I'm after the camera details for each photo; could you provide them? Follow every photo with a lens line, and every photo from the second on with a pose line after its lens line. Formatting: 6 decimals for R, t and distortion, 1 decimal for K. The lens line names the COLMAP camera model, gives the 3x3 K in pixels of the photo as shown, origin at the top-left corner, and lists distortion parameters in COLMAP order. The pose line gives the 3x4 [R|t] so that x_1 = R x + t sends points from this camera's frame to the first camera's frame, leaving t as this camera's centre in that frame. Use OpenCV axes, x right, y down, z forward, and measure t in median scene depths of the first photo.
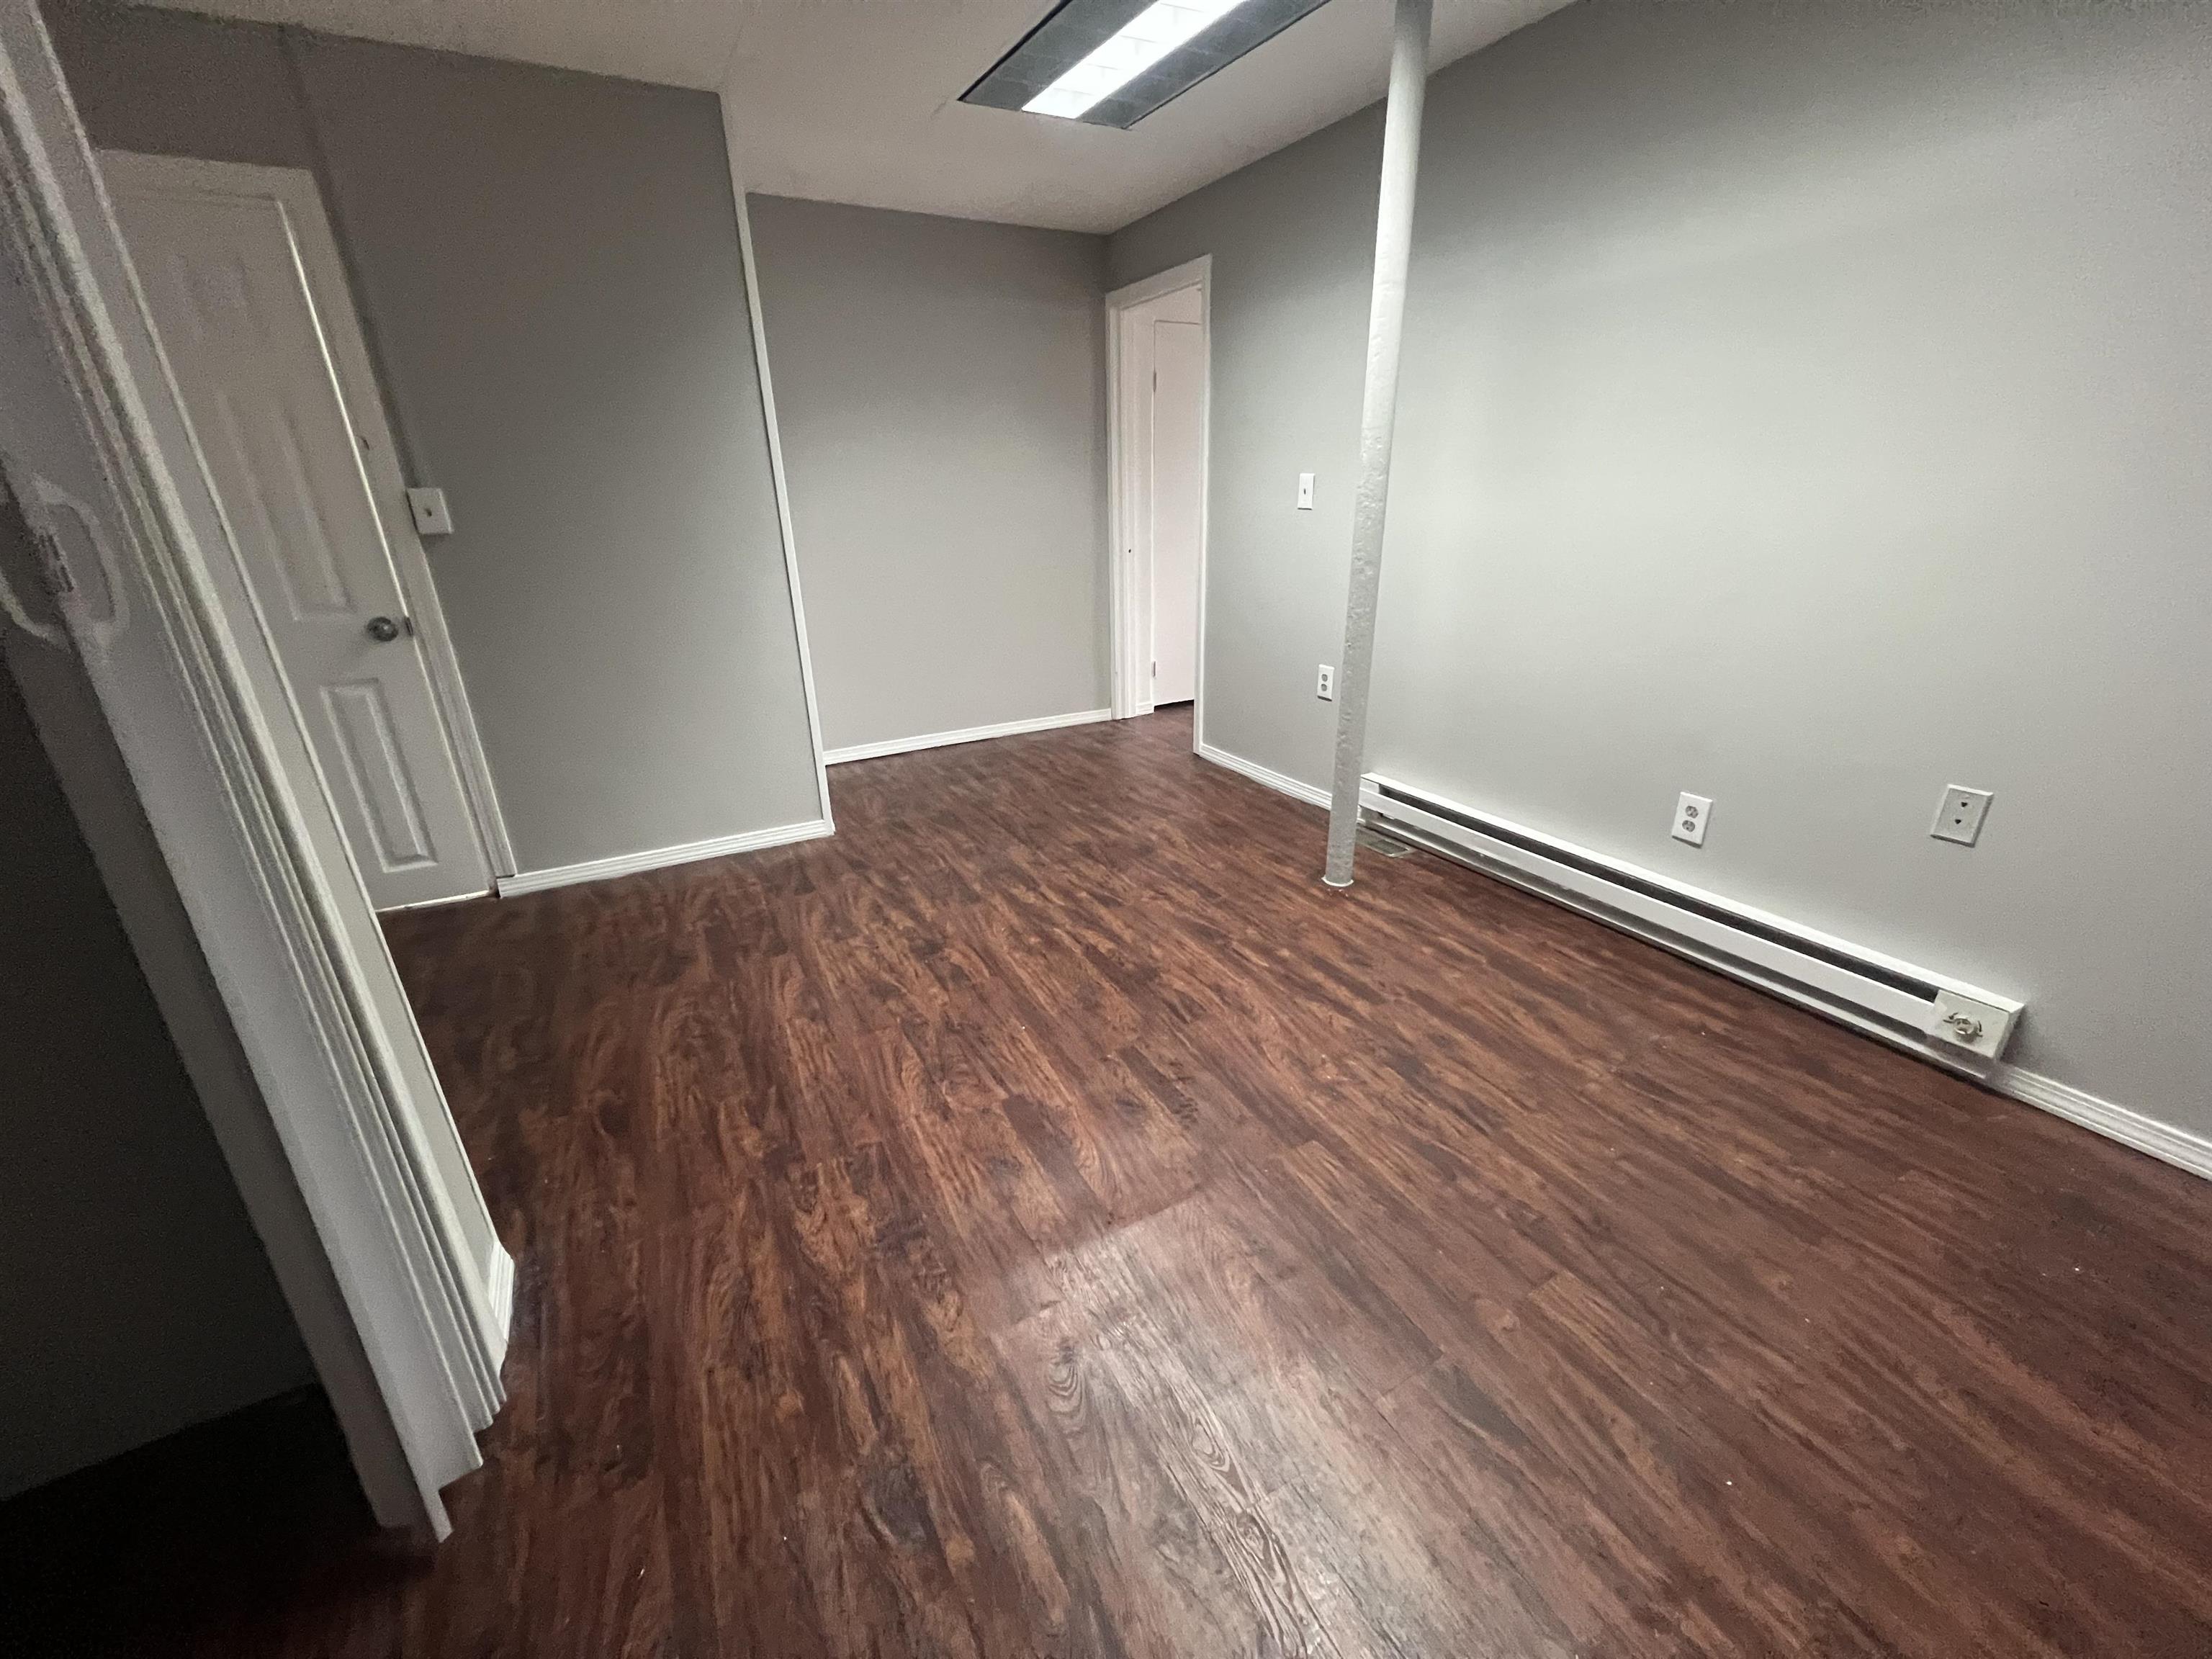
lens RADIAL K [[879.3, 0, 1102.2], [0, 879.3, 821.5], [0, 0, 1]] dist [-0.001990, -0.000112]
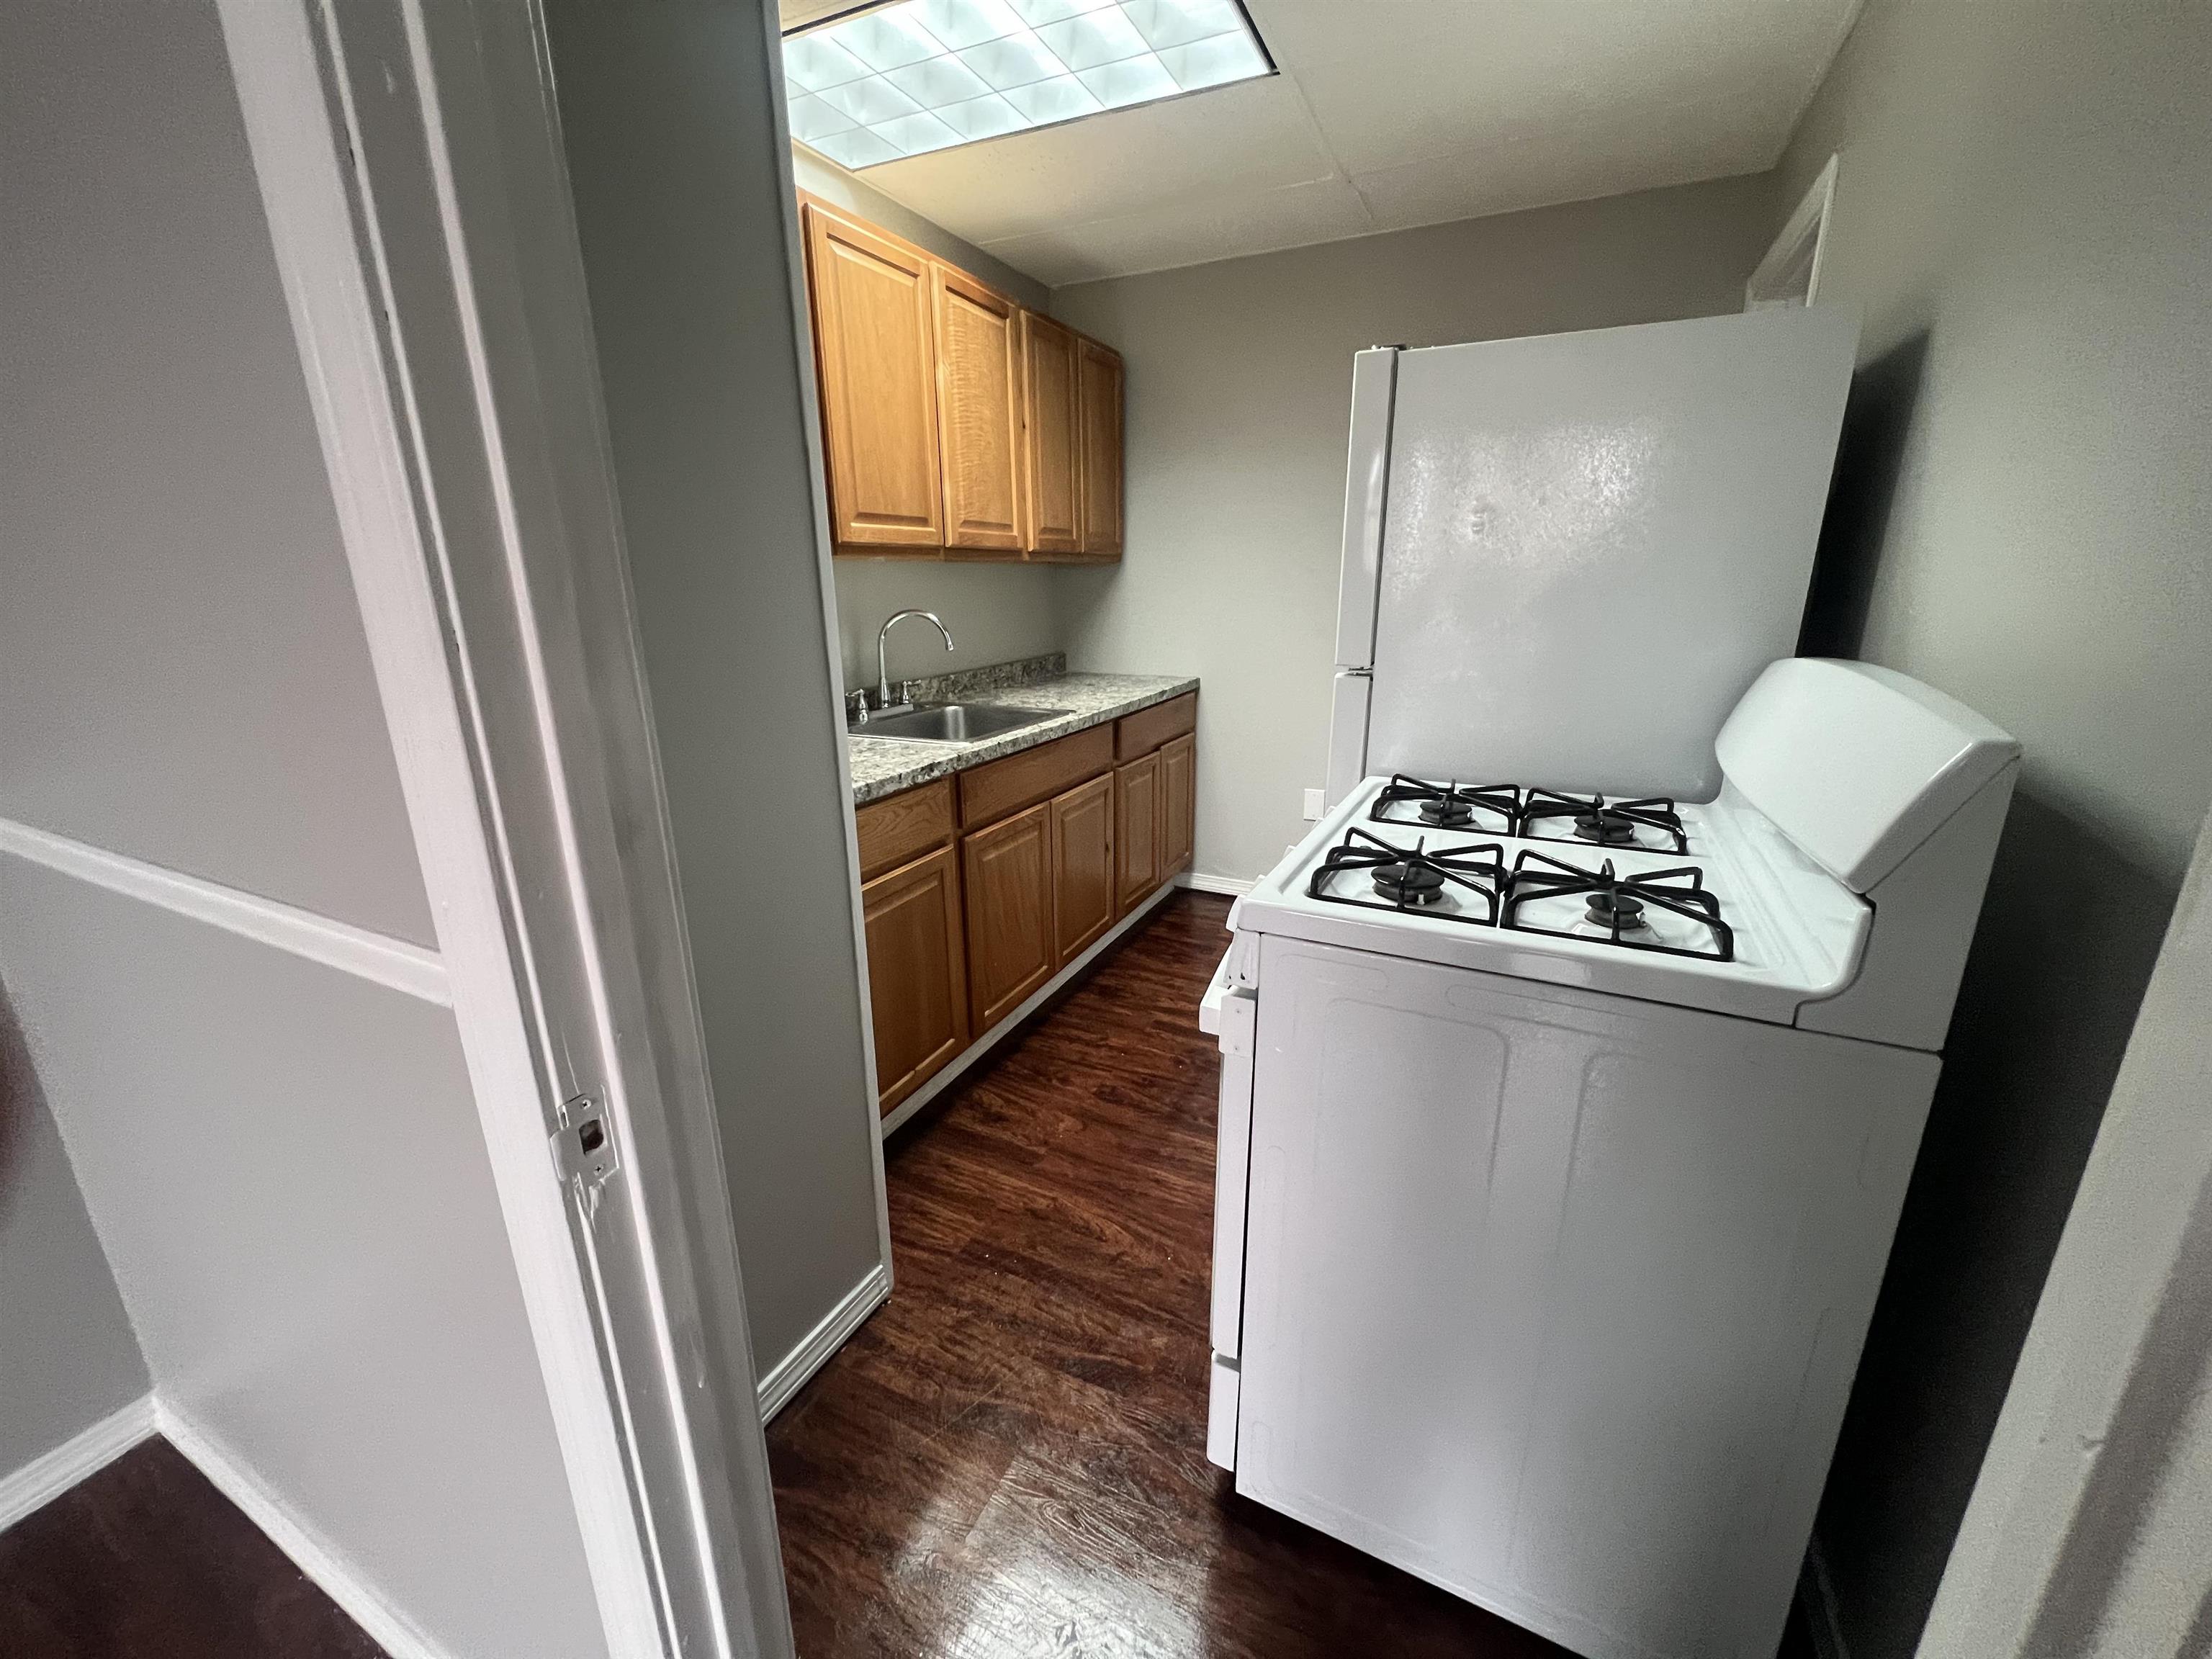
lens RADIAL K [[879.3, 0, 1098.5], [0, 879.3, 820.3], [0, 0, 1]] dist [-0.001990, -0.000112]
pose [[-0.818080, 0.178696, -0.546638, 0.858960], [-0.188829, 0.814345, 0.548805, -0.576188], [0.543220, 0.552187, -0.632456, 1.371412]]
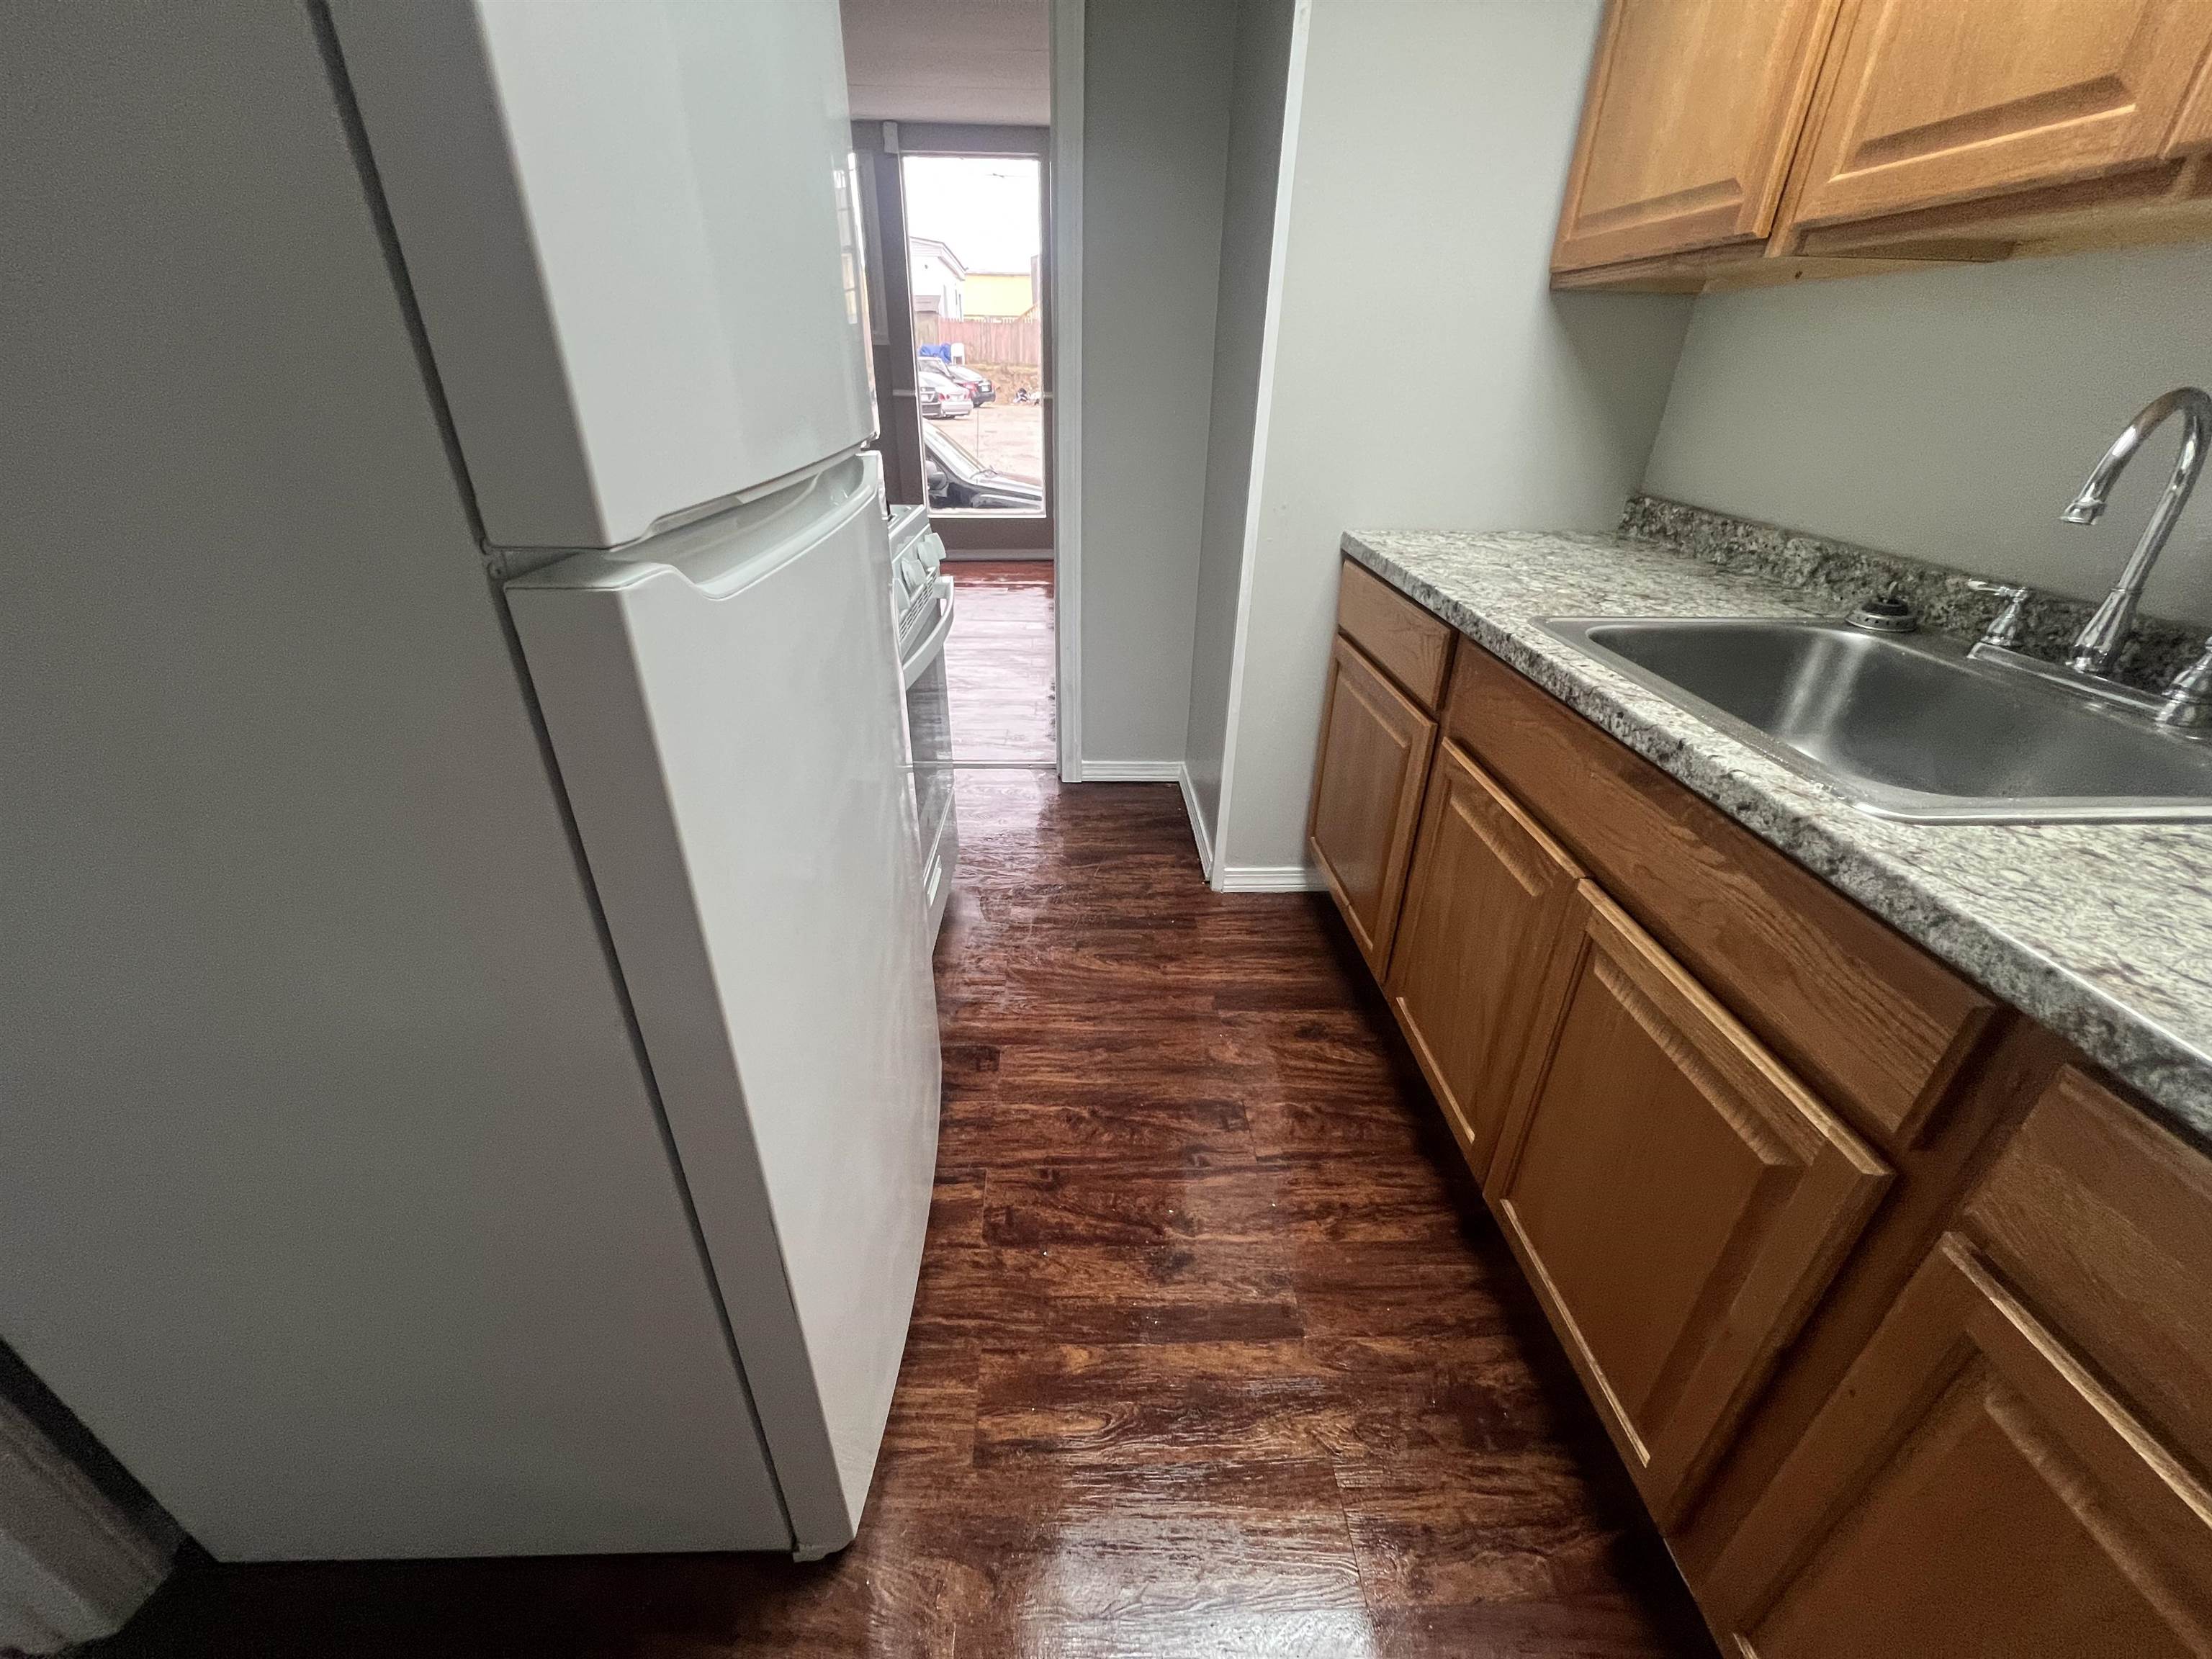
lens RADIAL K [[879.3, 0, 1096.2], [0, 879.3, 823.5], [0, 0, 1]] dist [-0.001990, -0.000112]
pose [[0.452778, -0.393309, 0.800187, -0.061336], [0.306565, 0.911407, 0.274509, -0.247862], [-0.837263, 0.121018, 0.533240, 0.674510]]
